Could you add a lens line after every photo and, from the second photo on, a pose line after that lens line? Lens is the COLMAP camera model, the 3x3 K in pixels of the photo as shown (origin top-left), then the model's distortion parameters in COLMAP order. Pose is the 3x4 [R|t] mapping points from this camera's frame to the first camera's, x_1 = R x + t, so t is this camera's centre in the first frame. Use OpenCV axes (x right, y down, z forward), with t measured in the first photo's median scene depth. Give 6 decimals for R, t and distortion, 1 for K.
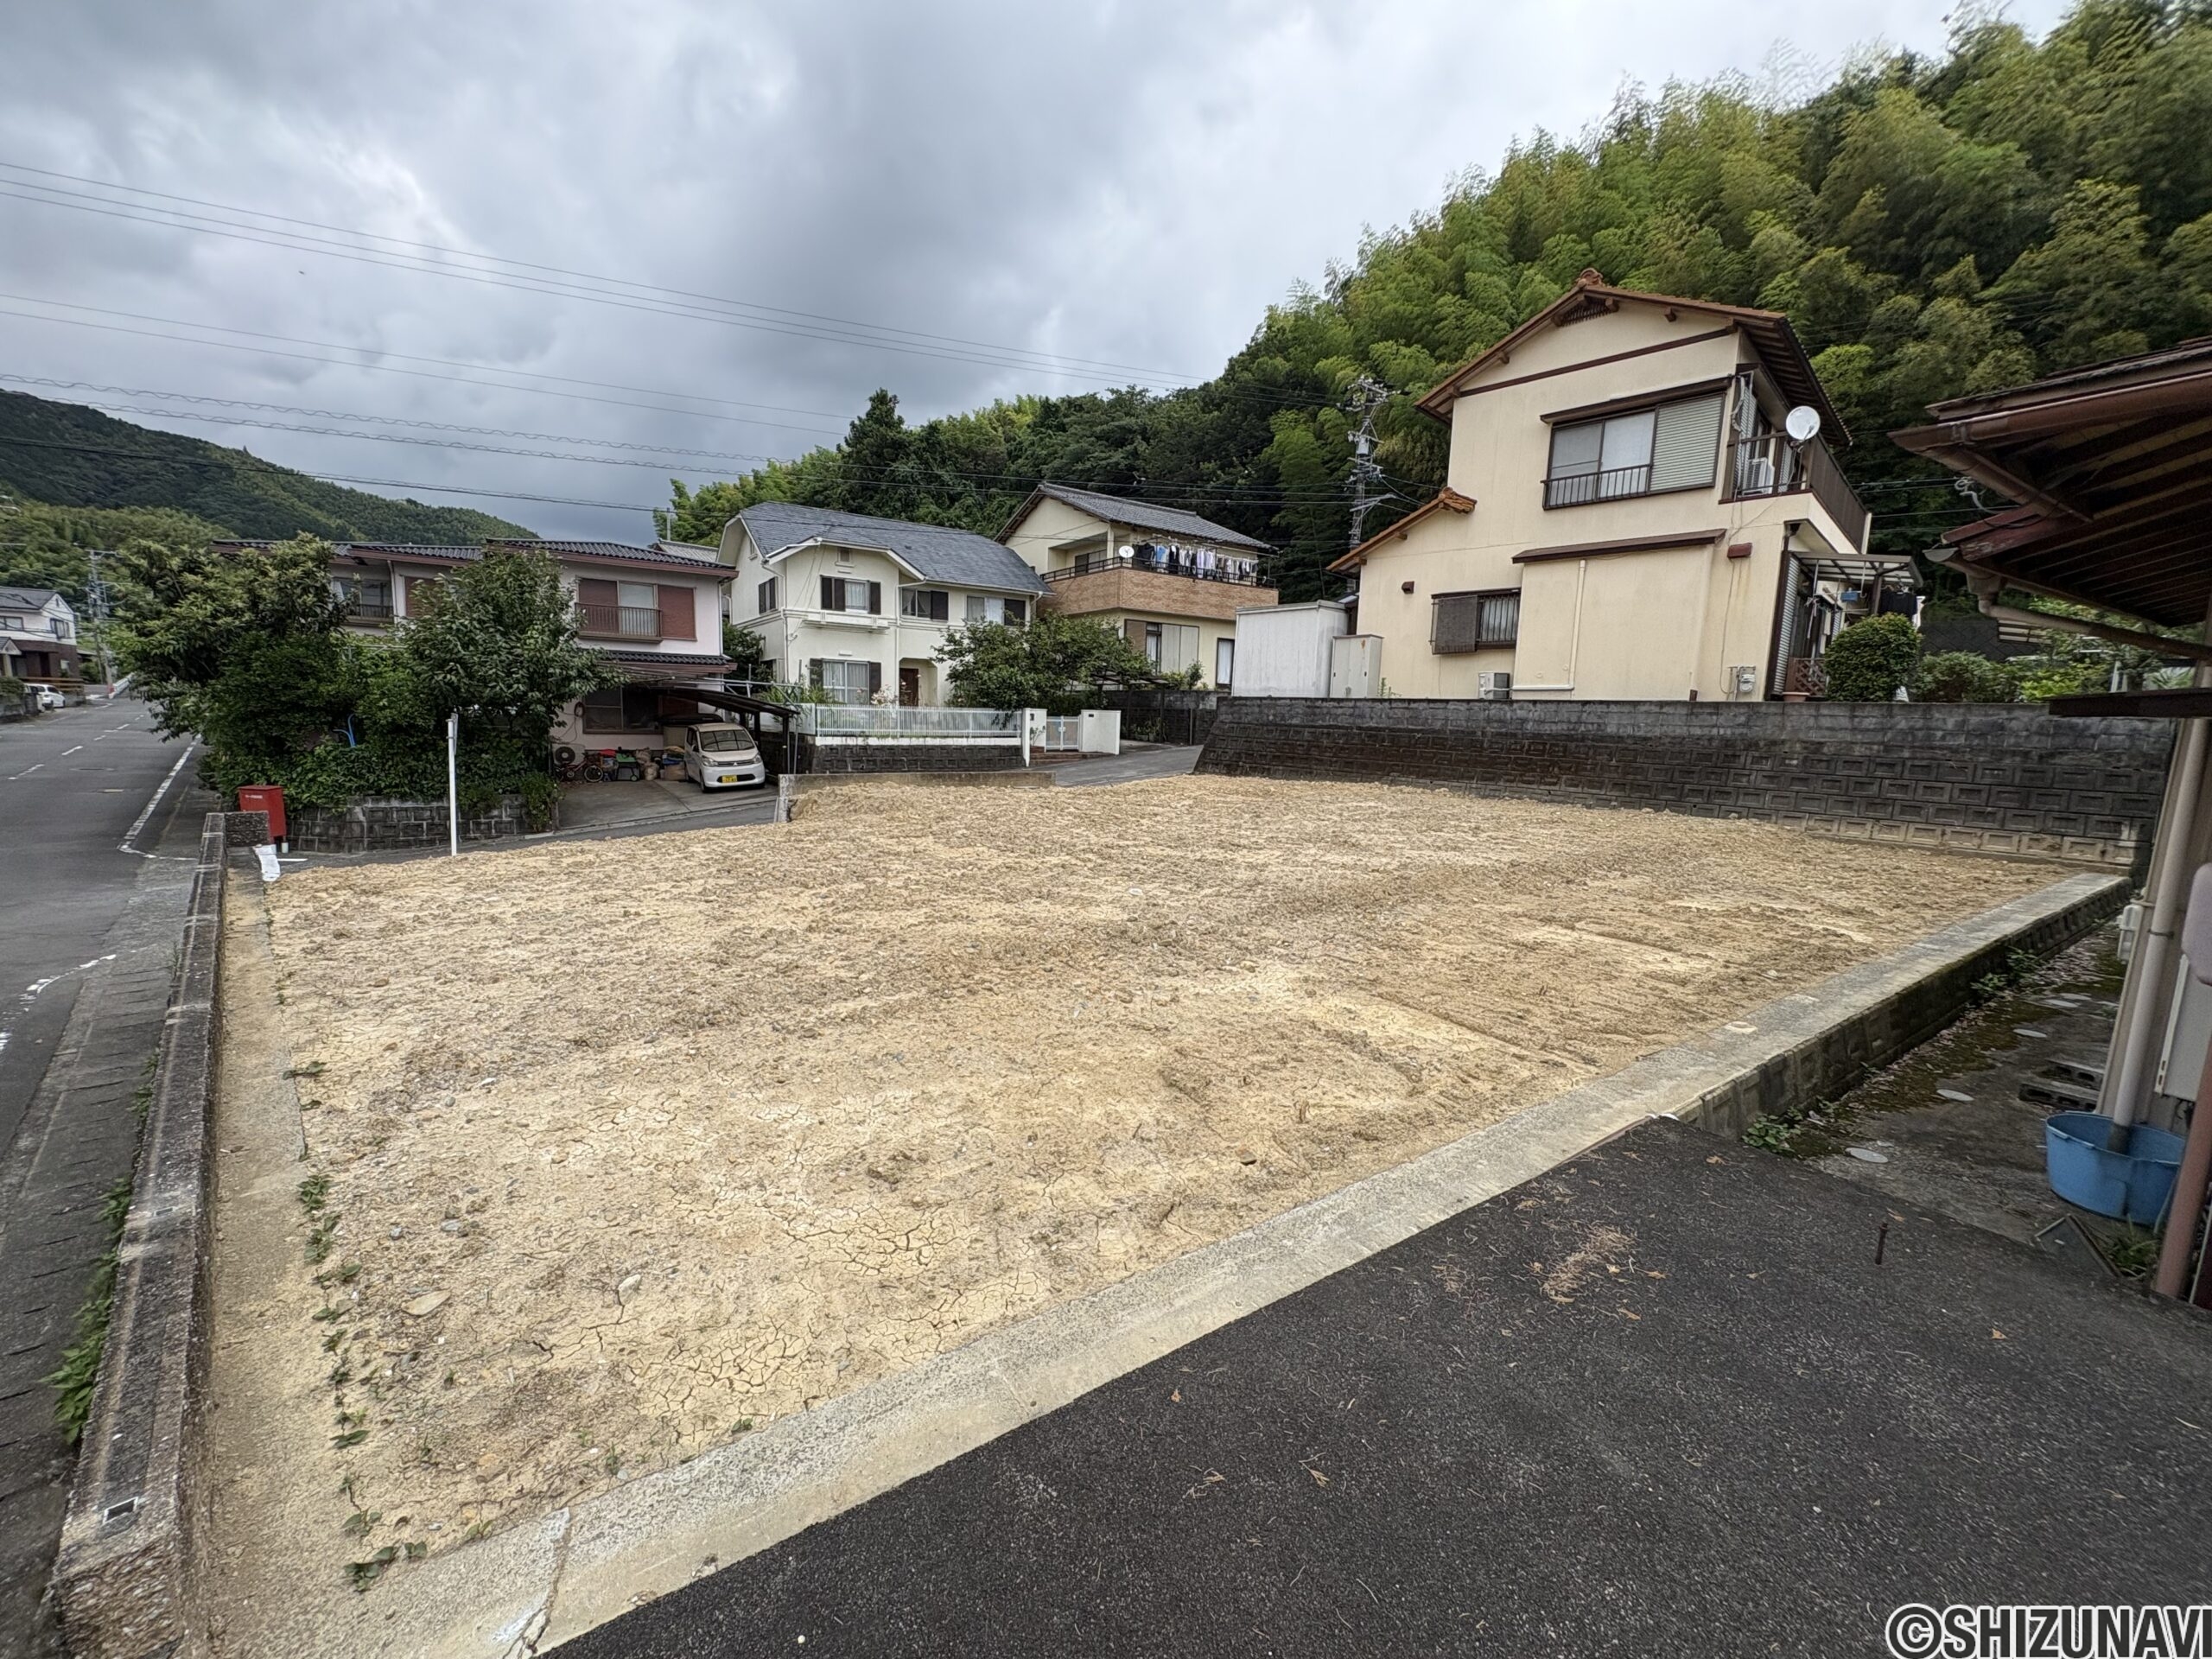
lens RADIAL K [[880.1, 0, 1106.2], [0, 880.1, 827.9], [0, 0, 1]] dist [0.000038, 0.000589]
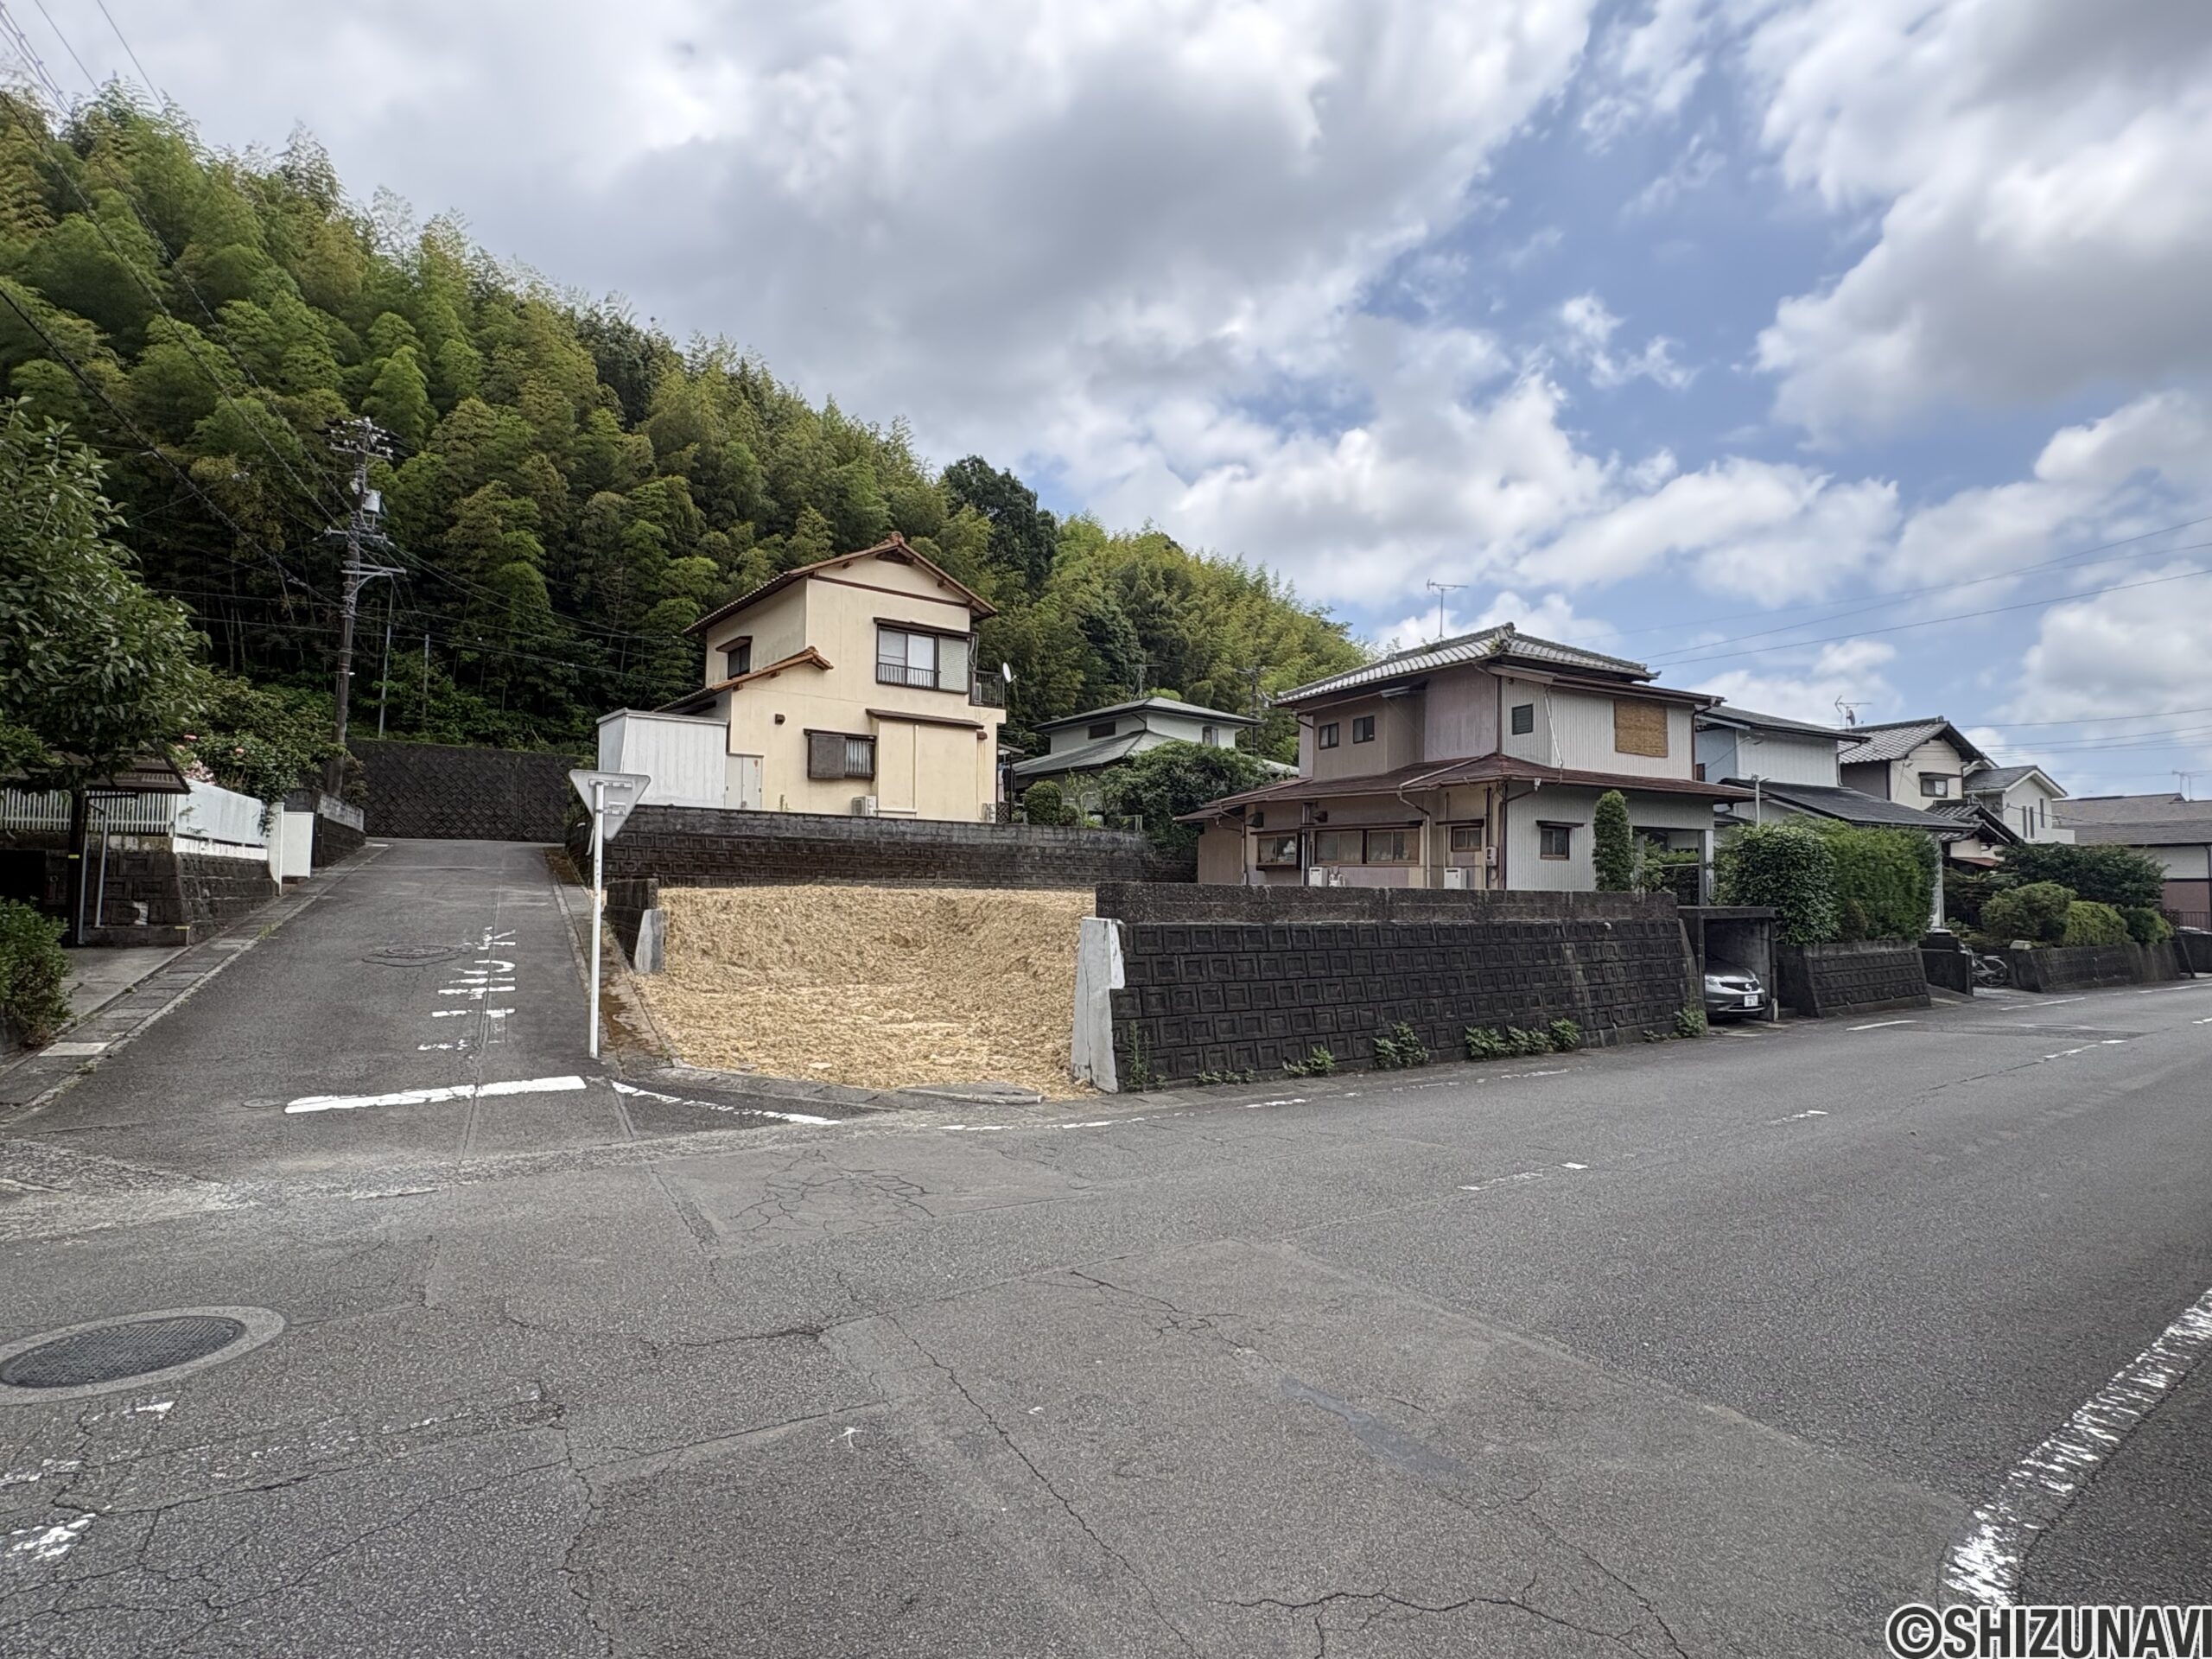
lens RADIAL K [[1130.1, 0, 1095.7], [0, 1130.1, 834.5], [0, 0, 1]] dist [0.001332, 0.001619]
pose [[0.122472, 0.024690, 0.992165, -0.814367], [0.123693, 0.991516, -0.039942, -0.008093], [-0.984734, 0.127616, 0.118379, 0.324667]]
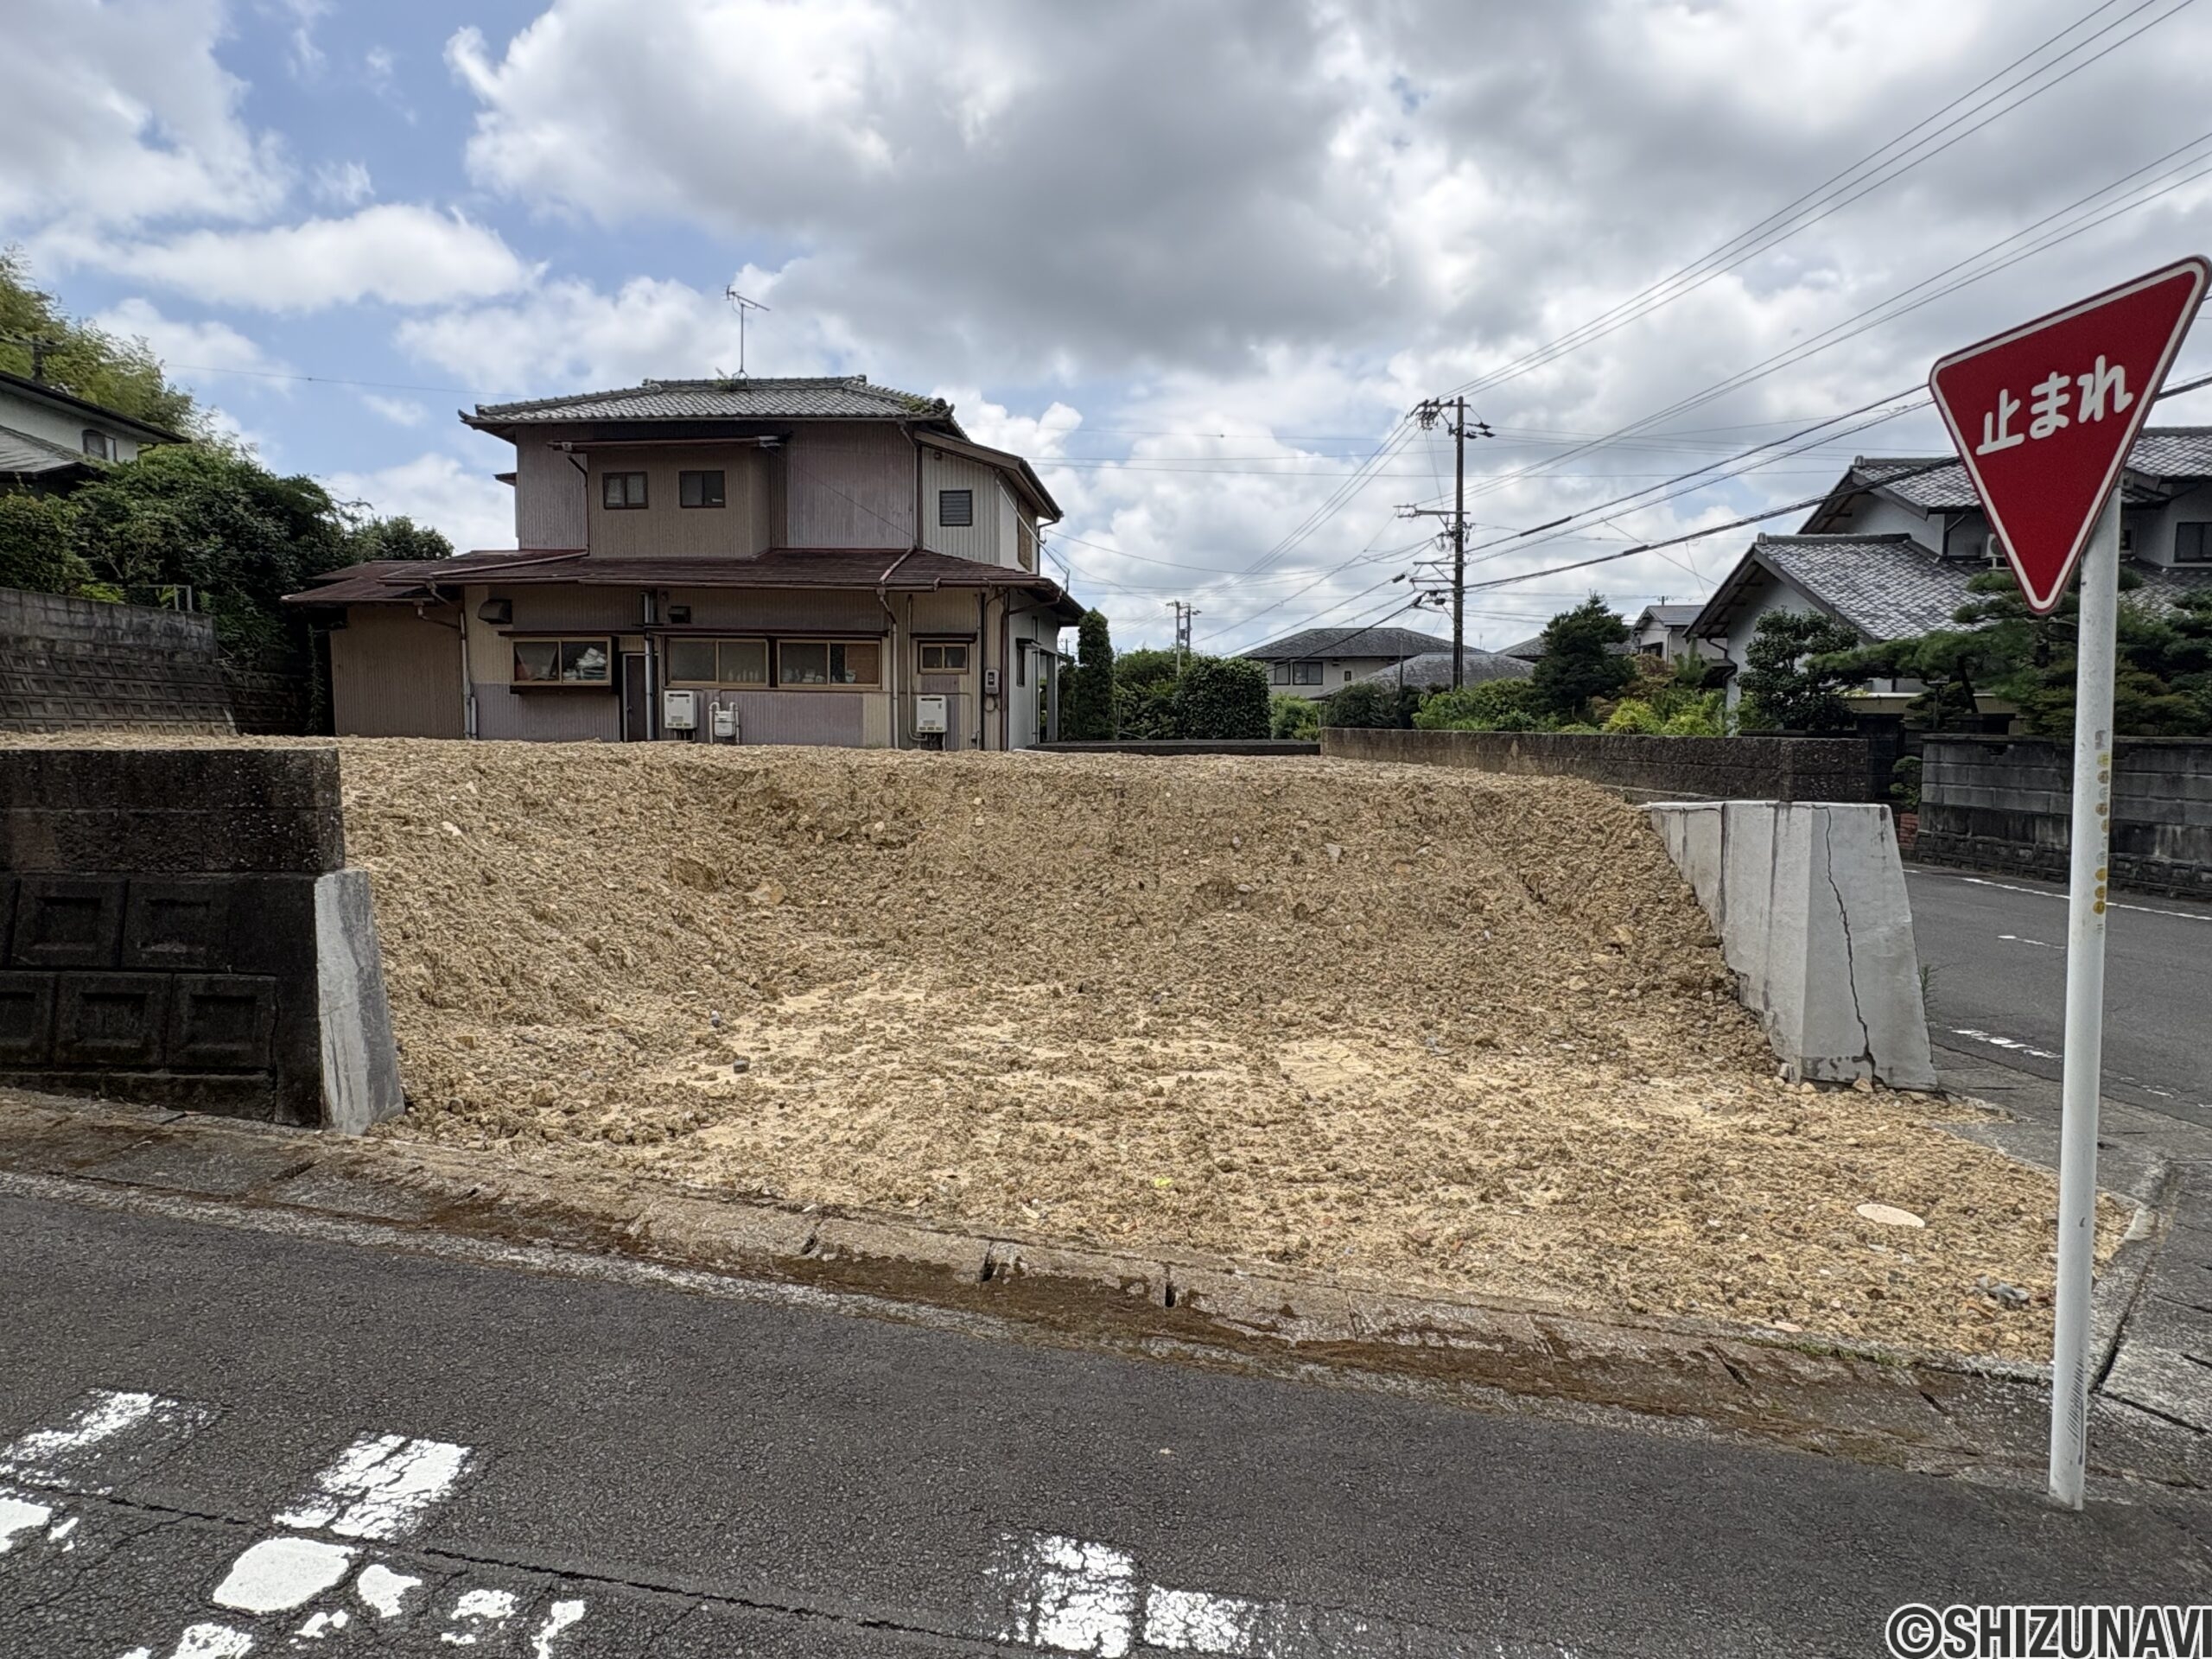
lens RADIAL K [[1228.3, 0, 1105.1], [0, 1228.3, 819.9], [0, 0, 1]] dist [-0.003648, 0.002619]
pose [[-0.778359, -0.078902, 0.622842, -0.416496], [0.060819, 0.977929, 0.199889, -0.054148], [-0.624867, 0.193466, -0.756381, 0.693204]]
